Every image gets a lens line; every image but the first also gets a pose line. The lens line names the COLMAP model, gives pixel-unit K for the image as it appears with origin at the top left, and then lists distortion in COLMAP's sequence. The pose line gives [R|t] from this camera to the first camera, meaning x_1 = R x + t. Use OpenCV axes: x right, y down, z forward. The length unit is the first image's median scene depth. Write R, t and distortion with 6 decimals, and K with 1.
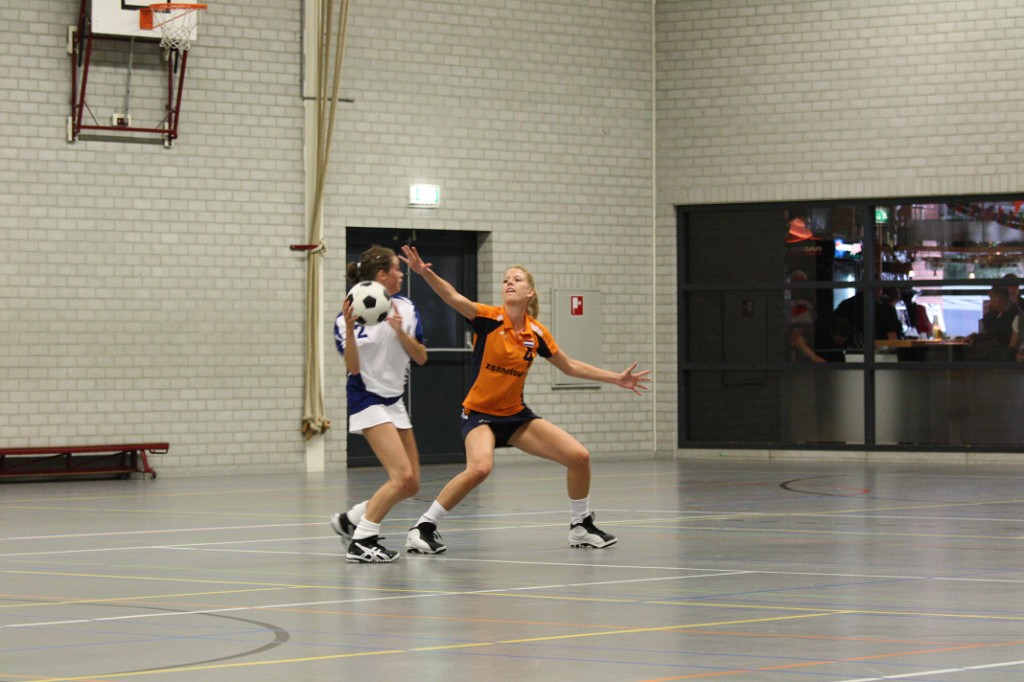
lens RADIAL K [[3960.0, 0, 516.4], [0, 3960.0, 341.8], [0, 0, 1]] dist [-0.146095, 0.000000]
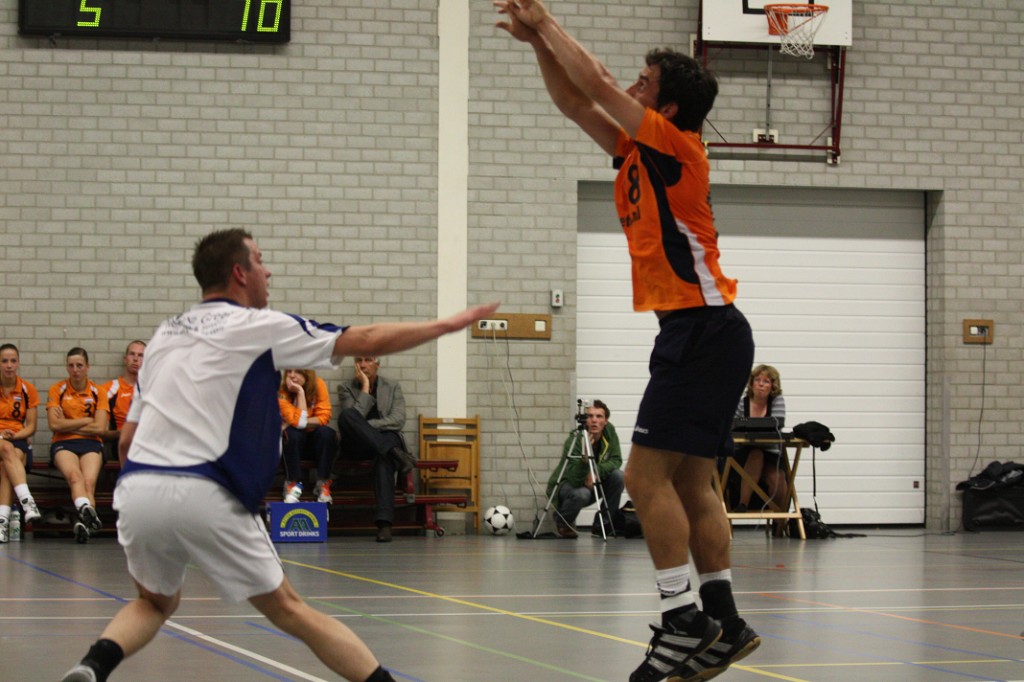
lens RADIAL K [[3381.8, 0, 508.9], [0, 3381.8, 348.1], [0, 0, 1]] dist [-0.321869, 0.000000]
pose [[0.820368, 0.002790, -0.571829, 0.293777], [-0.009296, 0.999921, -0.008458, -0.000537], [0.571760, 0.012254, 0.820329, 0.334771]]
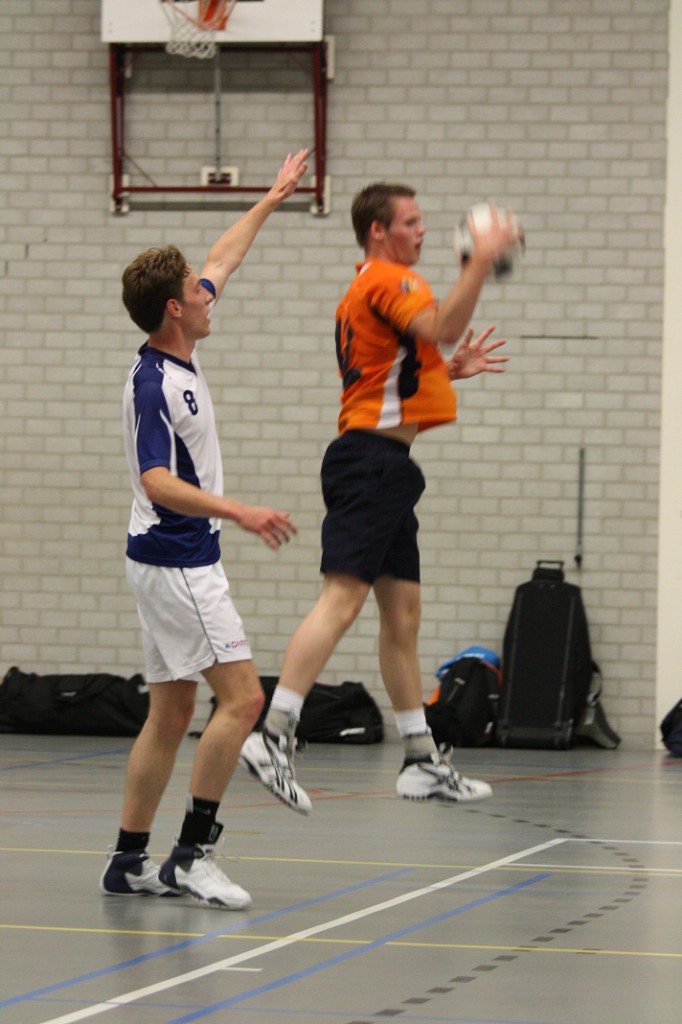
lens RADIAL K [[4606.6, 0, 342.0], [0, 4606.6, 515.1], [0, 0, 1]] dist [0.149951, 0.000000]
pose [[0.457430, 0.009986, -0.889190, 0.573486], [-0.023456, 0.999725, -0.000840, -0.001201], [0.888936, 0.021241, 0.457538, 0.679063]]
